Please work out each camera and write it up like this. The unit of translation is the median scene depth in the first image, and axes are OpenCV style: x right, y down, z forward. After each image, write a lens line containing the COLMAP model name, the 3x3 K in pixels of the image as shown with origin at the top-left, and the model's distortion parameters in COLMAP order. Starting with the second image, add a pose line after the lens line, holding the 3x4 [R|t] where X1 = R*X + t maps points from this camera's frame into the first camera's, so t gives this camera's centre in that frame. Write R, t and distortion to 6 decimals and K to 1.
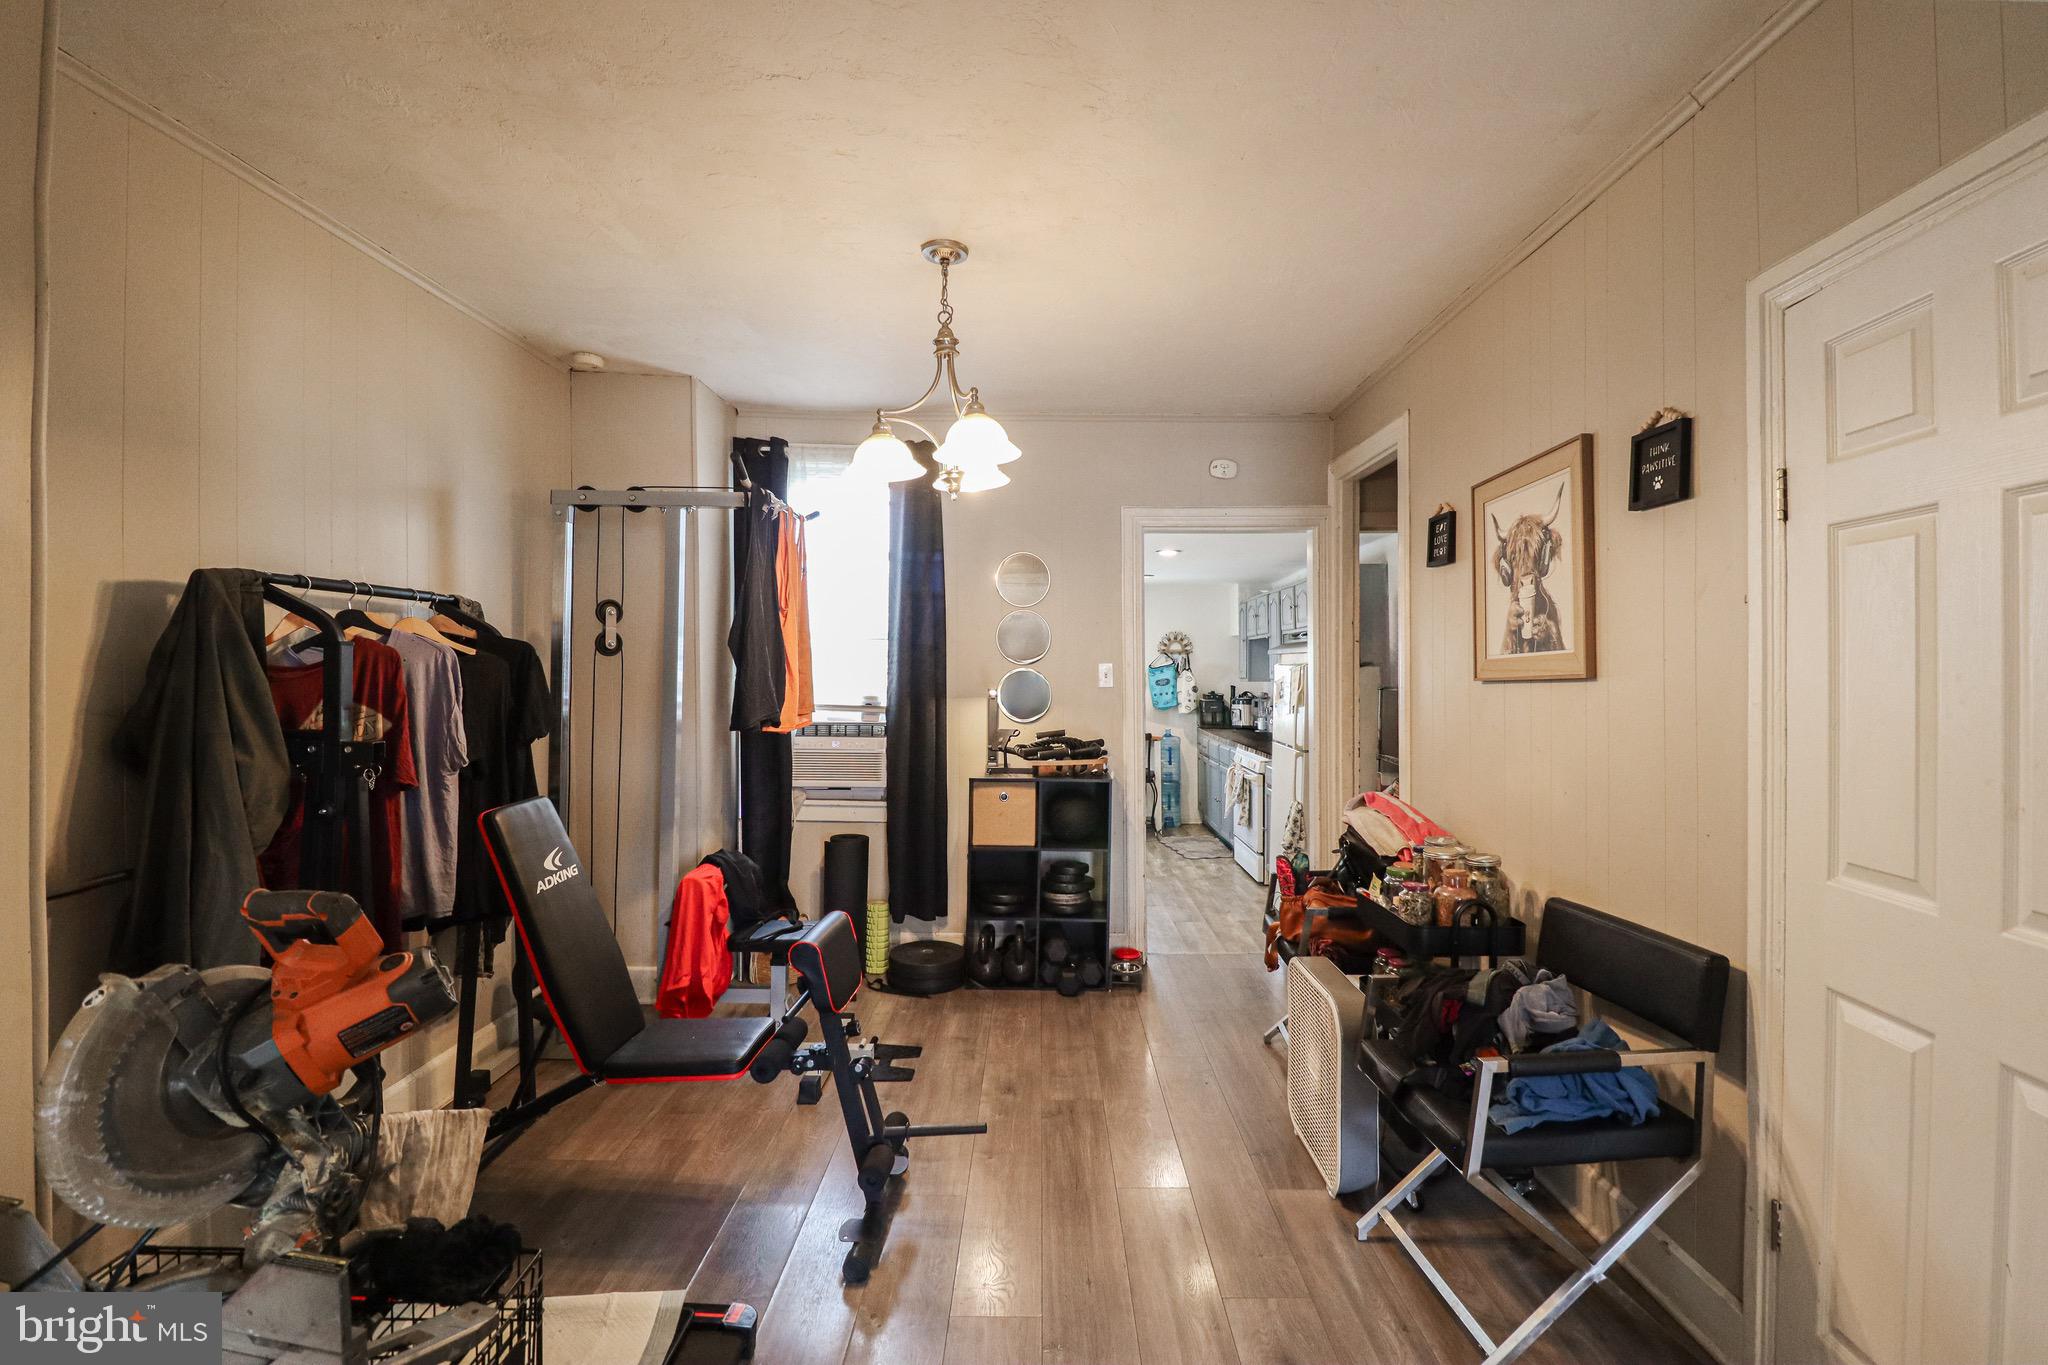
lens RADIAL K [[968.1, 0, 1057.6], [0, 968.1, 674.2], [0, 0, 1]] dist [-0.005455, -0.000639]
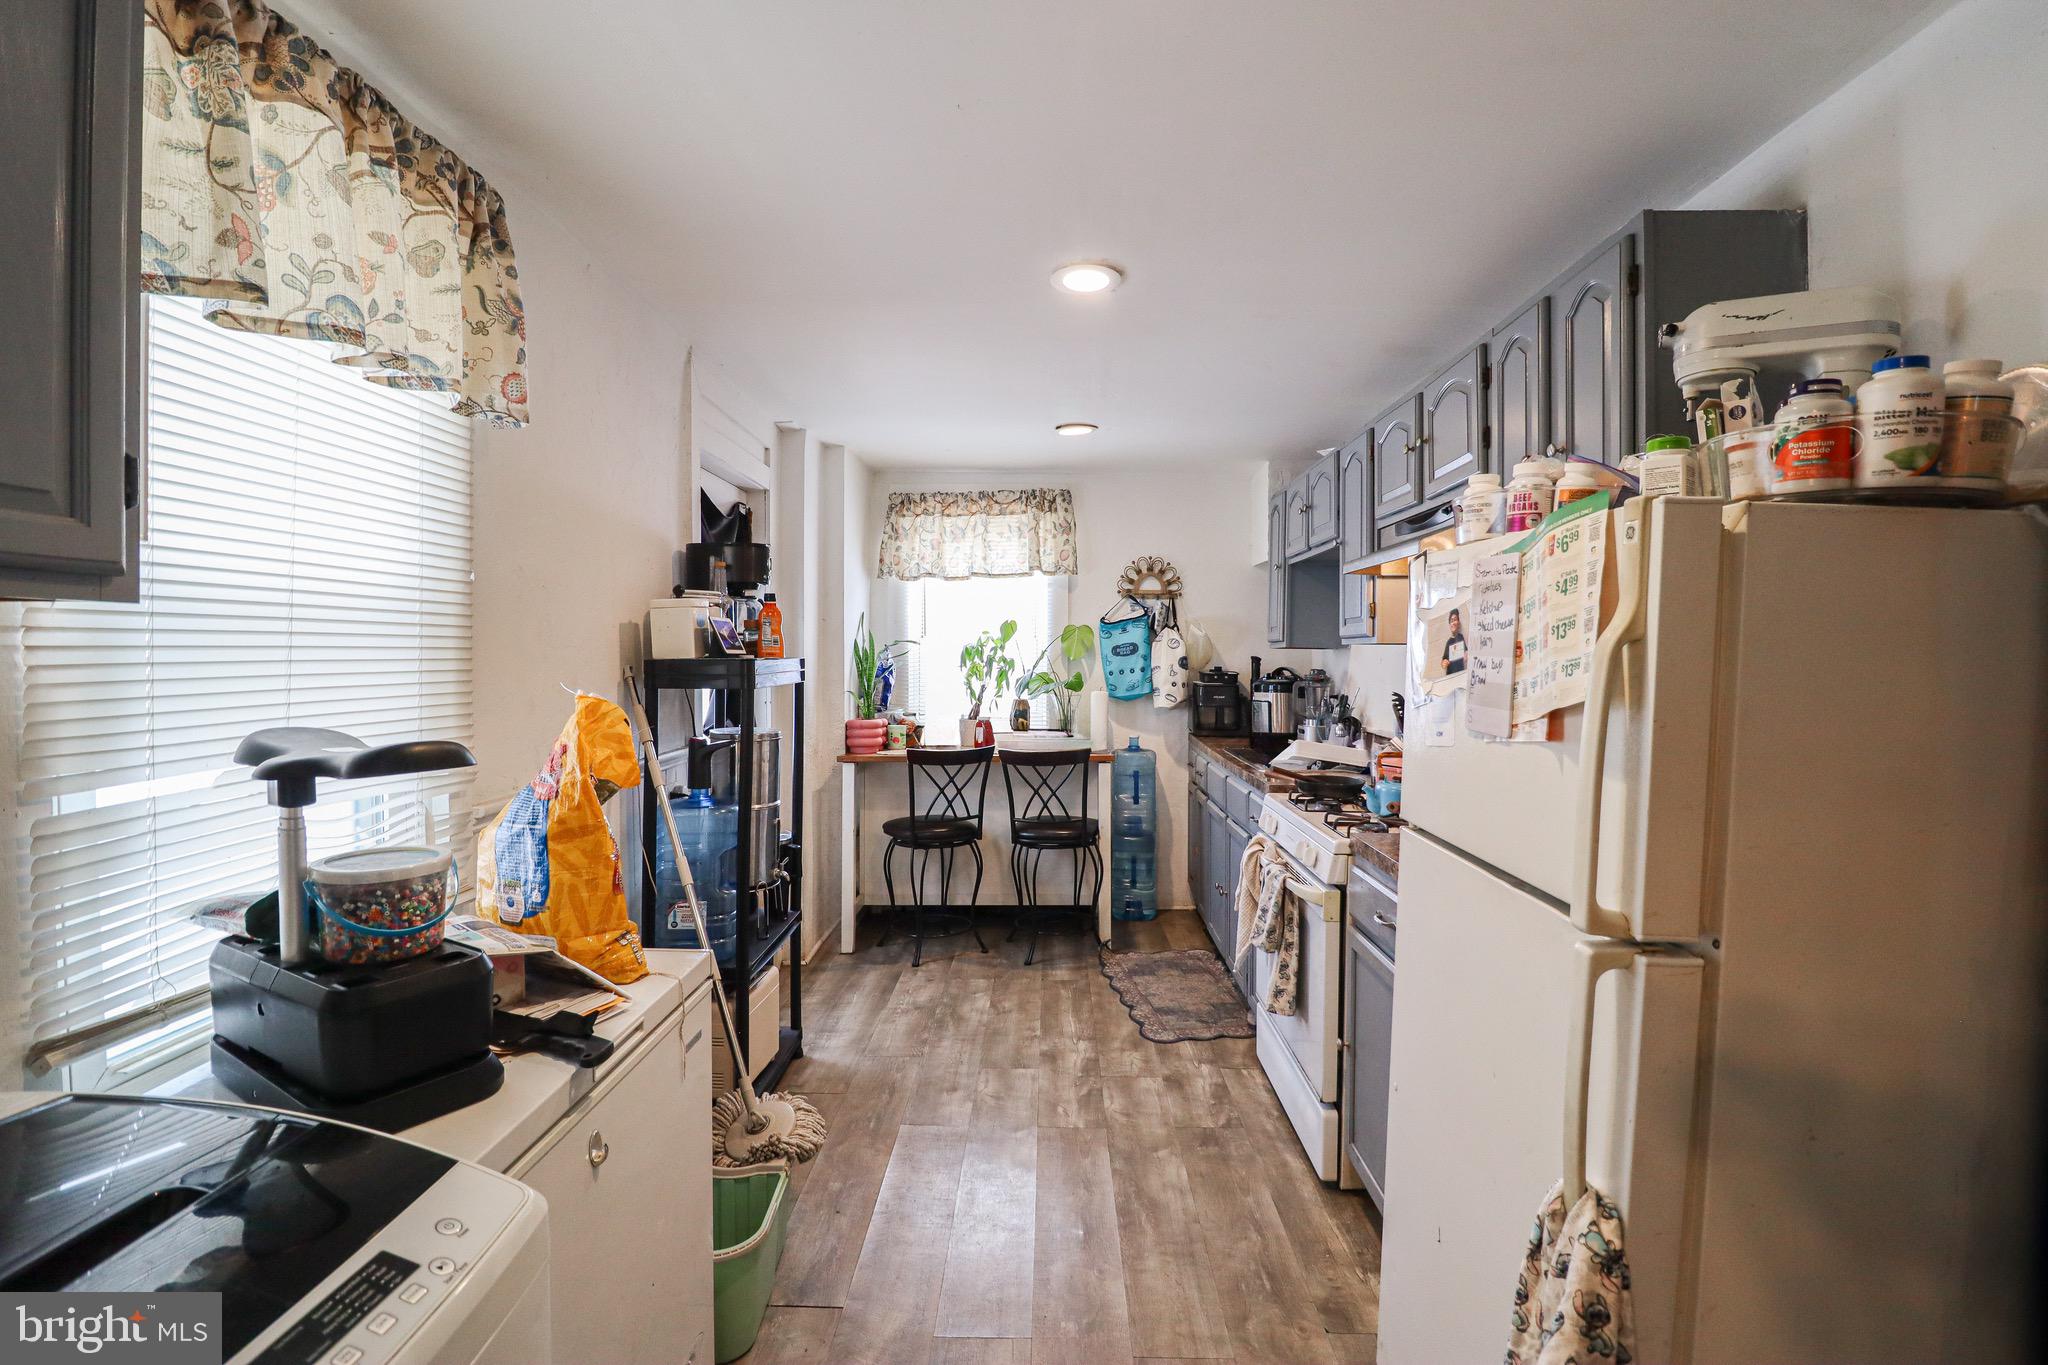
lens RADIAL K [[968.1, 0, 1024.3], [0, 968.1, 673.6], [0, 0, 1]] dist [-0.005455, -0.000639]
pose [[0.998594, 0.008725, -0.052287, 0.180011], [-0.007905, 0.999843, 0.015867, 0.030015], [0.052417, -0.015432, 0.998506, 1.017405]]
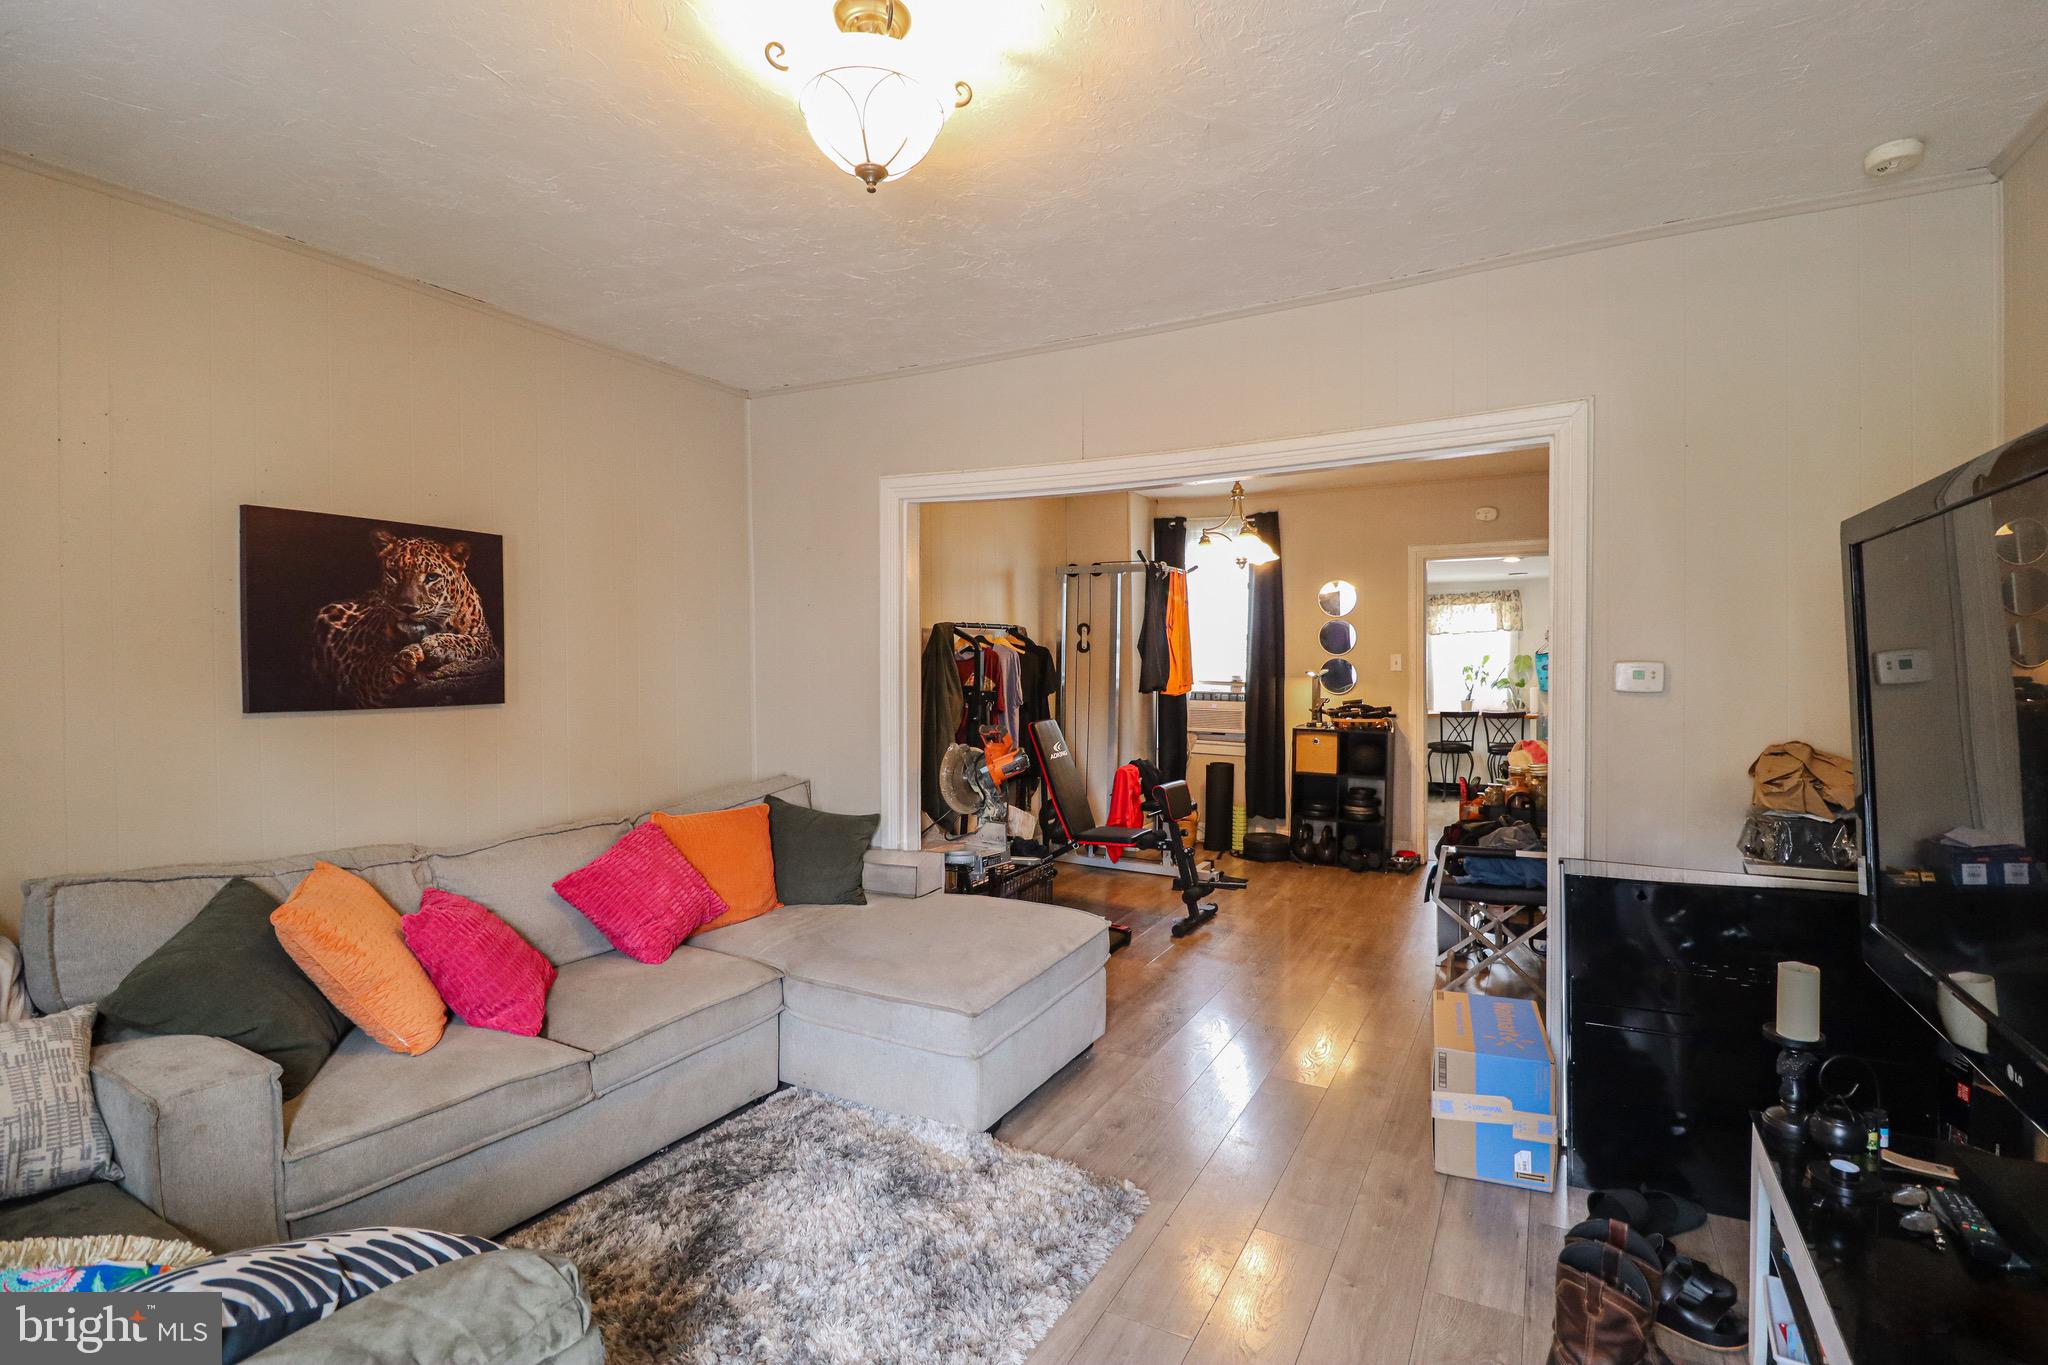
lens RADIAL K [[968.1, 0, 1034.2], [0, 968.1, 674.3], [0, 0, 1]] dist [-0.005455, -0.000639]
pose [[0.873547, 0.007520, -0.486681, 0.294587], [0.001090, 0.999848, 0.017406, -0.007601], [0.486738, -0.015735, 0.873406, -0.553356]]
